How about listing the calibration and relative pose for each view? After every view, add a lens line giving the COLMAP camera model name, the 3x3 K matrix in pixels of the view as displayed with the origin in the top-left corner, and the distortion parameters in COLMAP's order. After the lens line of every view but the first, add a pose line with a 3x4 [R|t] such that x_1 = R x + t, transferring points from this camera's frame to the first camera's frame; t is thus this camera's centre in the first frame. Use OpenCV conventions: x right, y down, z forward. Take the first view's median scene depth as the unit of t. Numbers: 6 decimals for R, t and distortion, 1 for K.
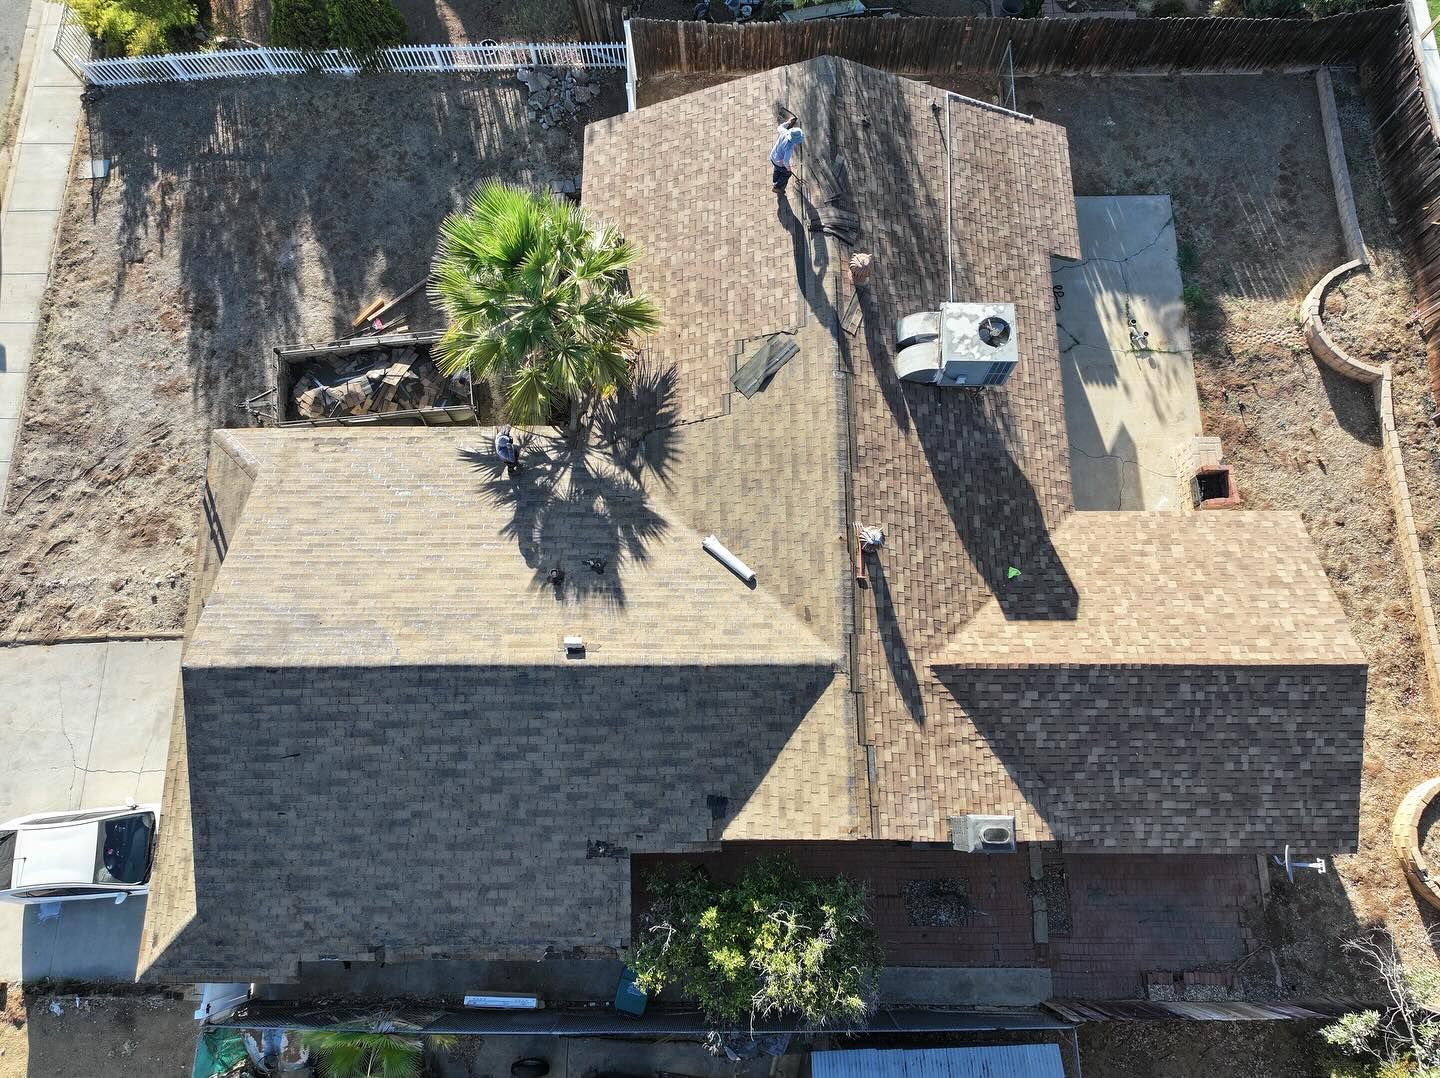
lens RADIAL K [[1011.5, 0, 723.4], [0, 1011.5, 536.3], [0, 0, 1]] dist [-0.003453, 0.018649]
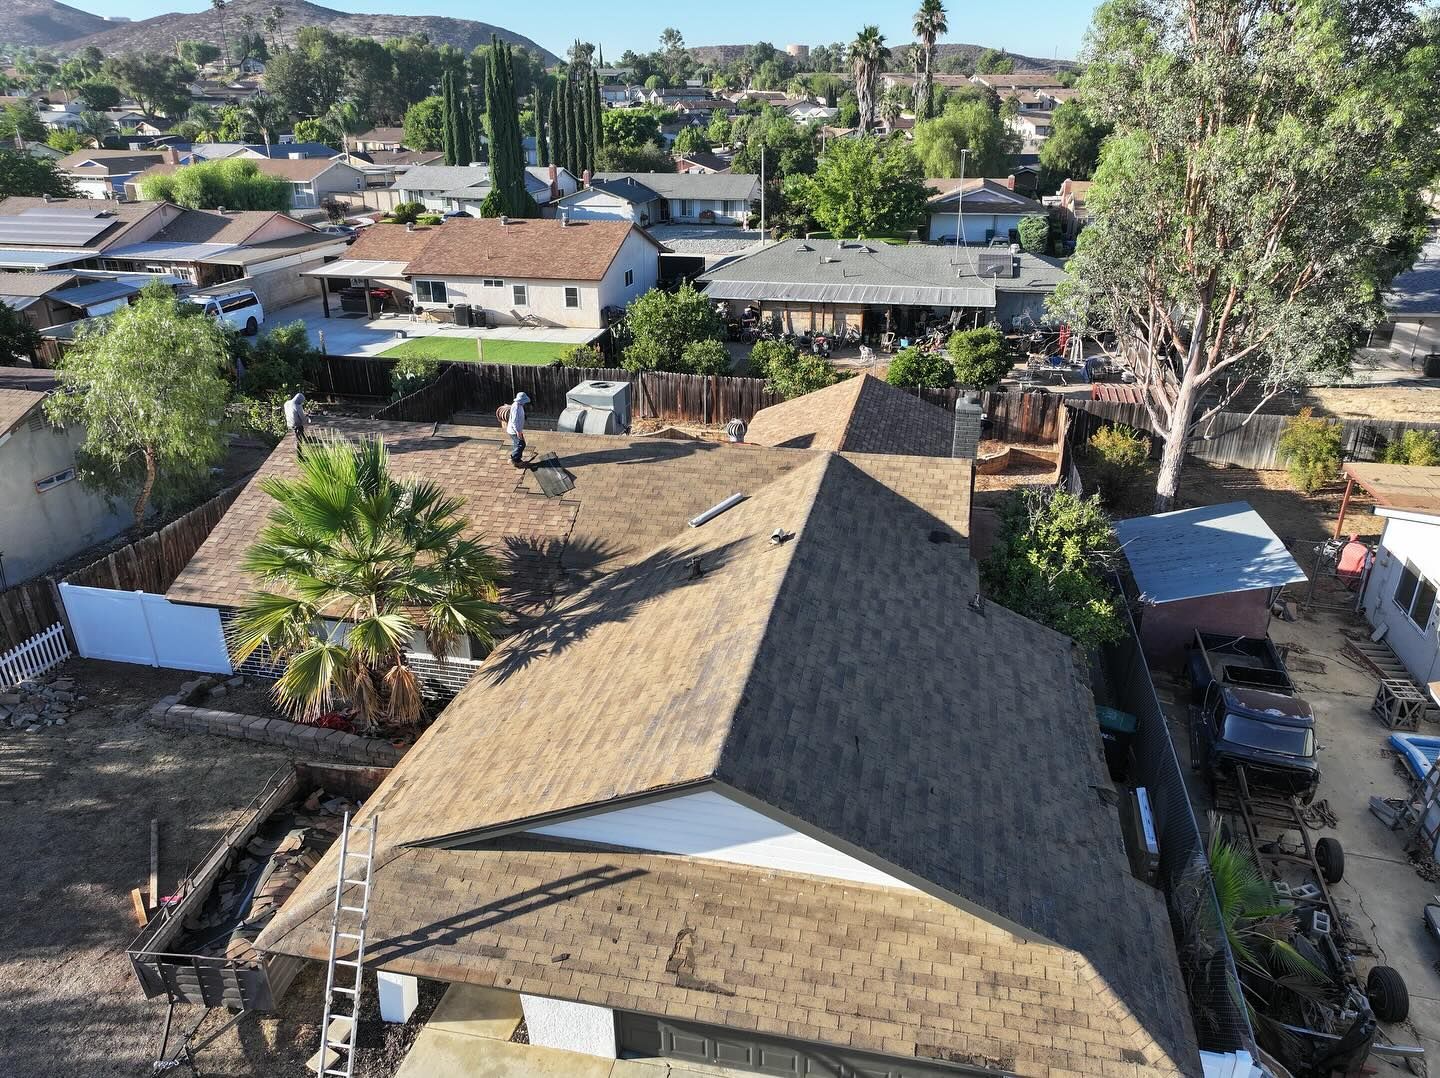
lens RADIAL K [[1011.5, 0, 723.4], [0, 1011.5, 536.3], [0, 0, 1]] dist [-0.003453, 0.018649]
pose [[0.216651, -0.377572, 0.900279, -0.962339], [0.939499, 0.331281, -0.087152, 0.129163], [-0.265338, 0.864692, 0.426501, 0.538691]]
